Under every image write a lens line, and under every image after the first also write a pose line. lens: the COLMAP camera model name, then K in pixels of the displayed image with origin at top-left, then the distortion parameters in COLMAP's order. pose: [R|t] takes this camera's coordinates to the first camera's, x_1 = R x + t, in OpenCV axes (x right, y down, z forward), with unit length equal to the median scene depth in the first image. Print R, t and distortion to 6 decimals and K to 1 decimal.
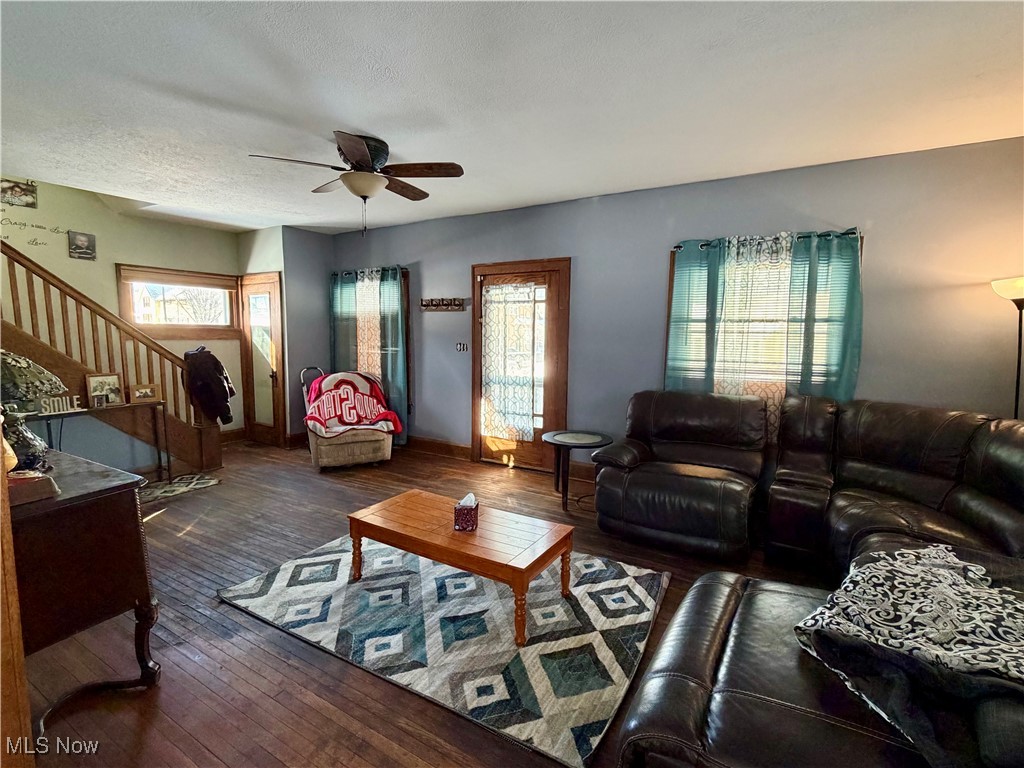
lens RADIAL K [[478.5, 0, 516.6], [0, 478.5, 386.2], [0, 0, 1]] dist [-0.000684, -0.000367]
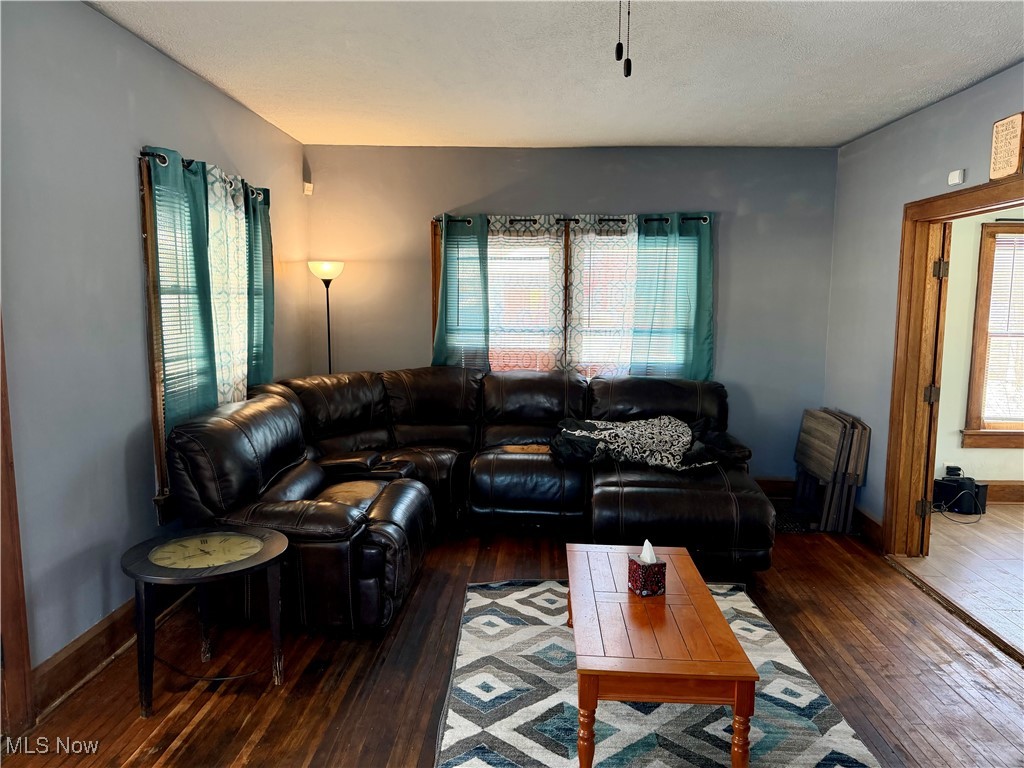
lens RADIAL K [[710.0, 0, 505.8], [0, 710.0, 387.3], [0, 0, 1]] dist [0.132702, -0.236900]
pose [[-0.464348, -0.122345, 0.877161, -0.512923], [0.083794, 0.979901, 0.181033, -0.125363], [-0.881680, 0.157563, -0.444764, 0.897448]]
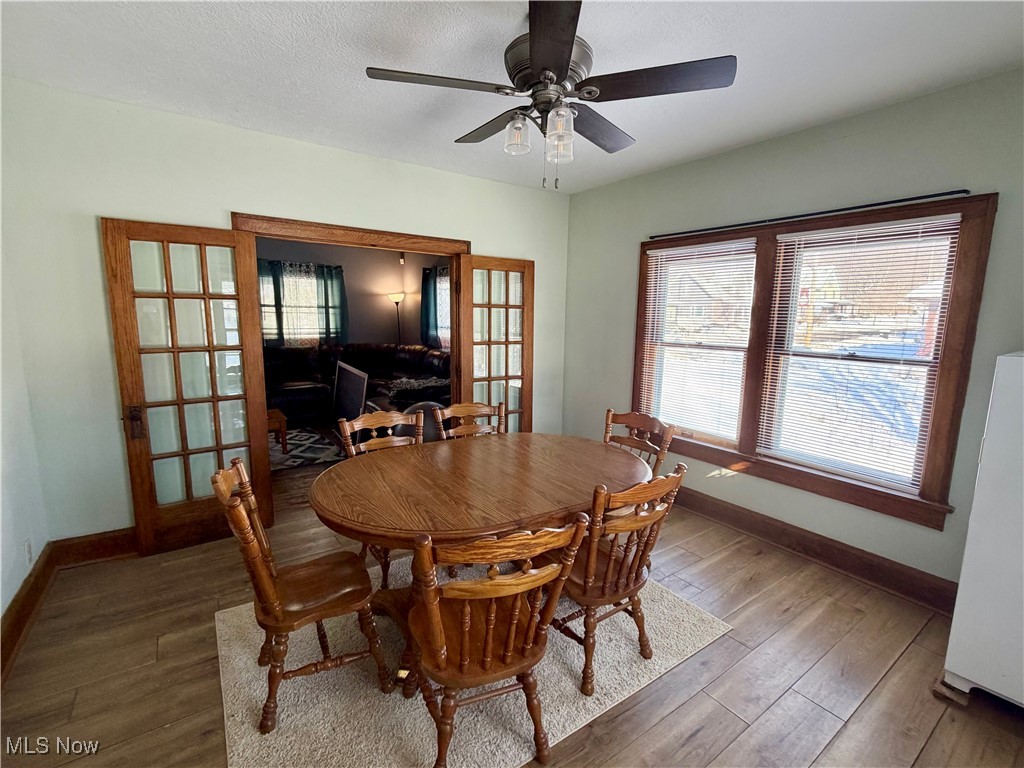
lens RADIAL K [[466.9, 0, 515.0], [0, 466.9, 386.5], [0, 0, 1]] dist [0.000536, 0.000202]
pose [[0.402457, -0.142900, 0.904217, -0.710659], [0.083213, 0.989363, 0.119319, 0.022046], [-0.911649, 0.027221, 0.410067, -0.429099]]
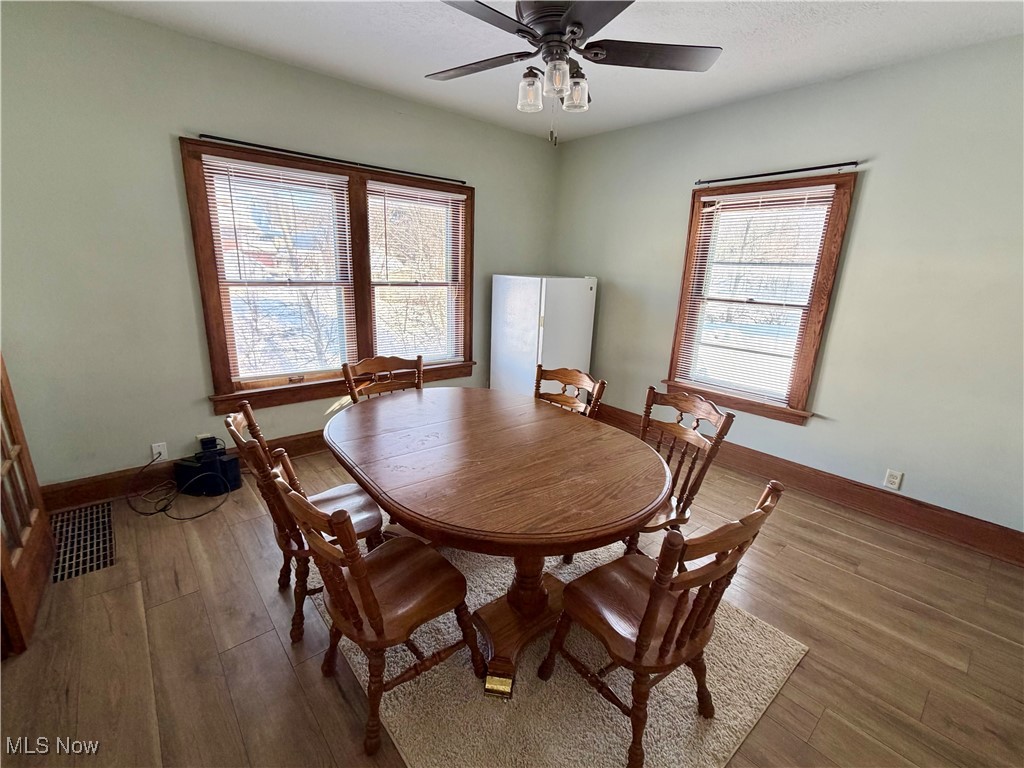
lens RADIAL K [[449.2, 0, 513.8], [0, 449.2, 388.4], [0, 0, 1]] dist [-0.000487, -0.000039]
pose [[-0.946492, -0.135062, 0.293106, -0.431100], [-0.018272, 0.929185, 0.369162, -0.036768], [-0.322210, 0.344054, -0.881934, 0.154634]]
